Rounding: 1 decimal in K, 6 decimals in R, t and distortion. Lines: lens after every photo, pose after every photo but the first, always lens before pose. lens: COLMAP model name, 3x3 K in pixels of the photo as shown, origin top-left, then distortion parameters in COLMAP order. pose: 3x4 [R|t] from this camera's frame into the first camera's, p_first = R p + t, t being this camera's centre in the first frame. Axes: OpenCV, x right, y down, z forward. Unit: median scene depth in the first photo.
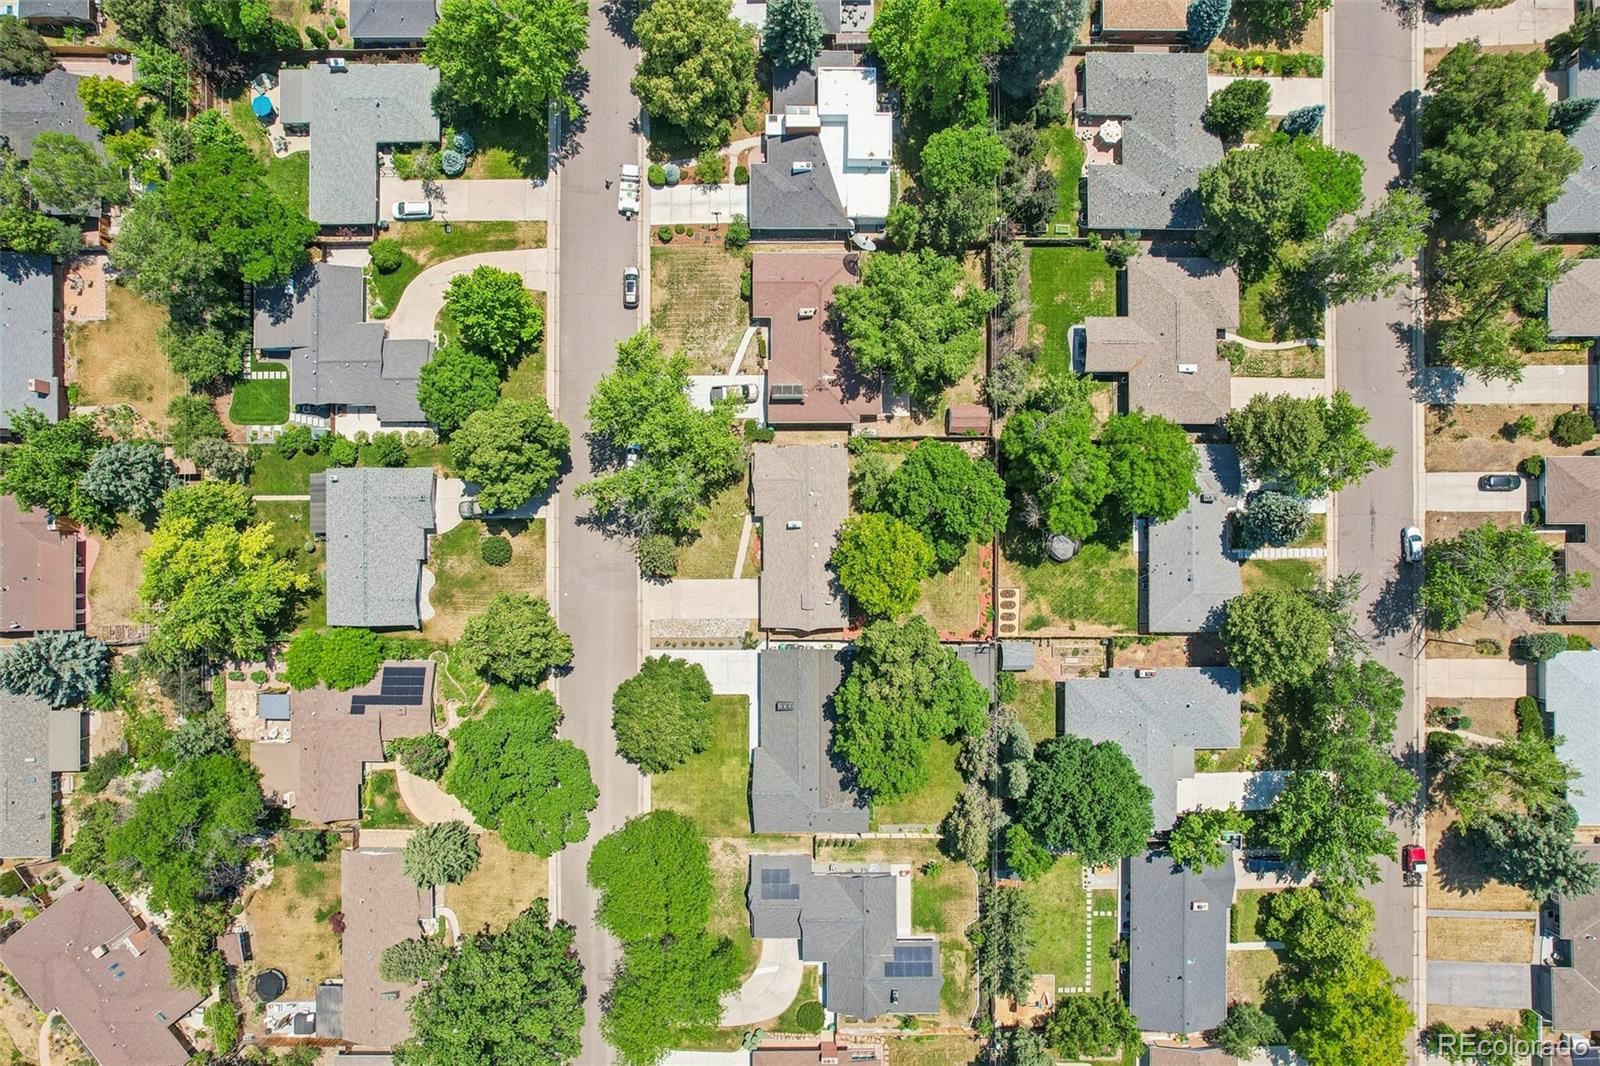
lens RADIAL K [[1021.8, 0, 801.0], [0, 1021.8, 534.8], [0, 0, 1]] dist [-0.069644, 0.000152]
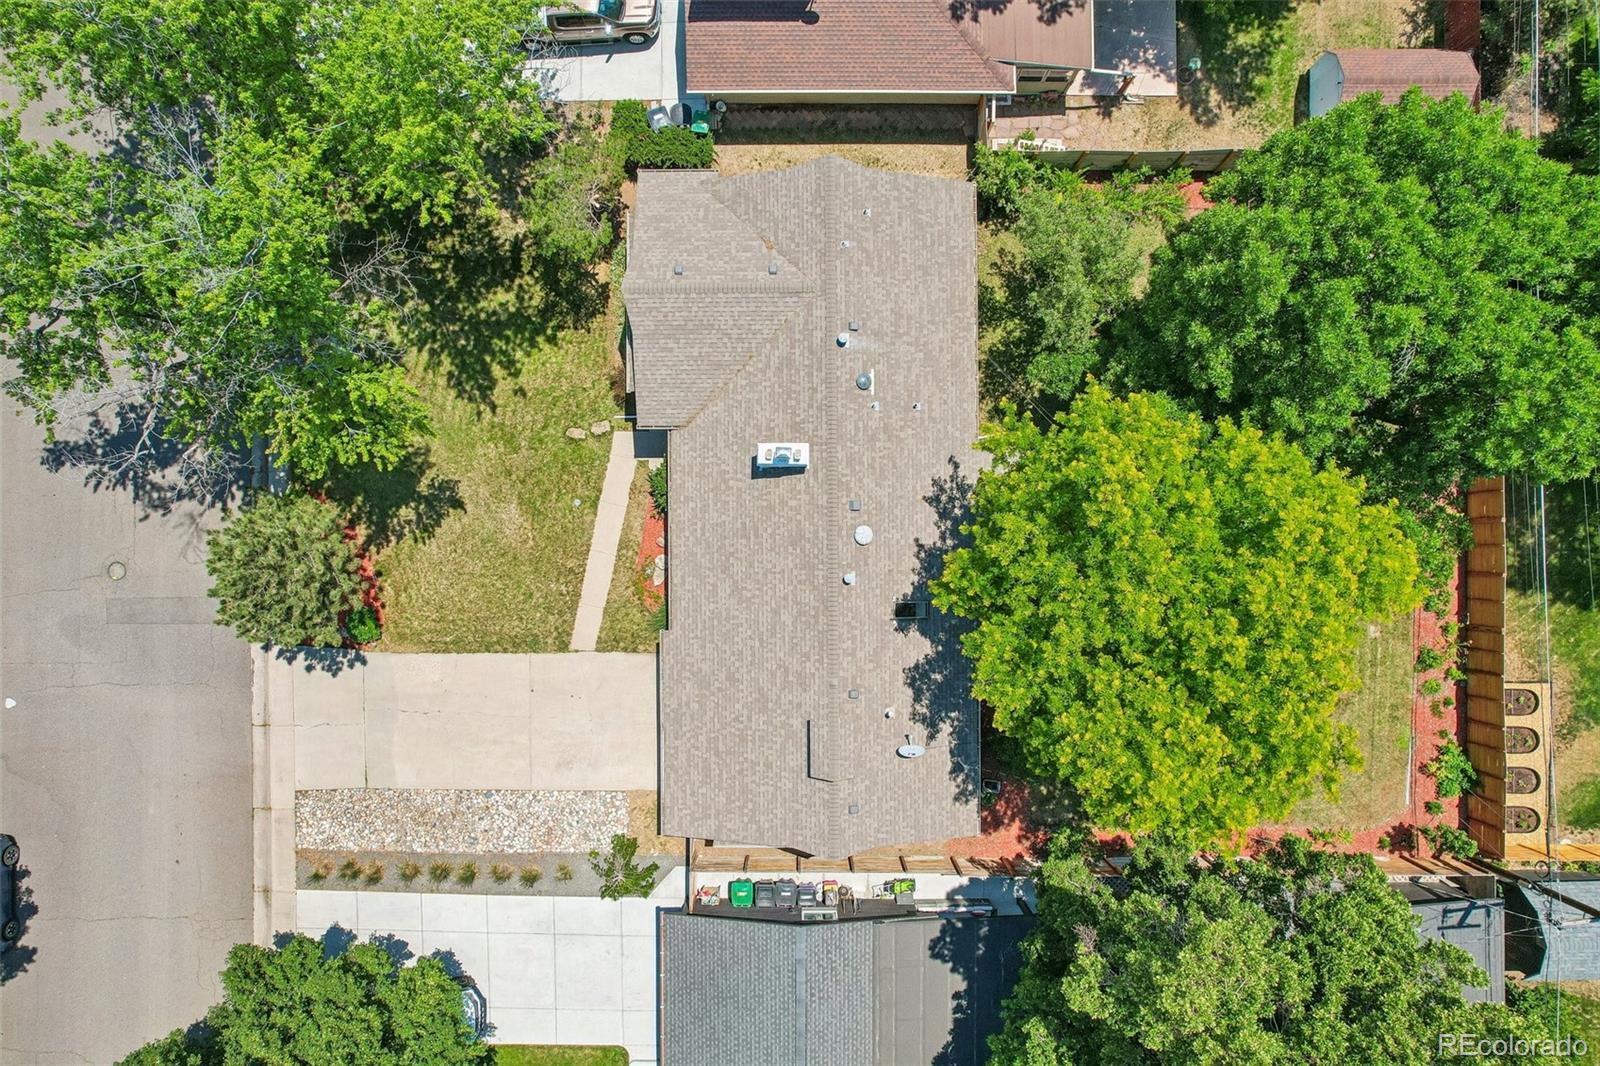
lens RADIAL K [[1021.8, 0, 799.1], [0, 1021.8, 537.0], [0, 0, 1]] dist [-0.069644, 0.000152]
pose [[0.999998, -0.000298, -0.001780, -0.001556], [0.000302, 0.999998, 0.001967, 0.010039], [0.001779, -0.001968, 0.999996, 0.715096]]
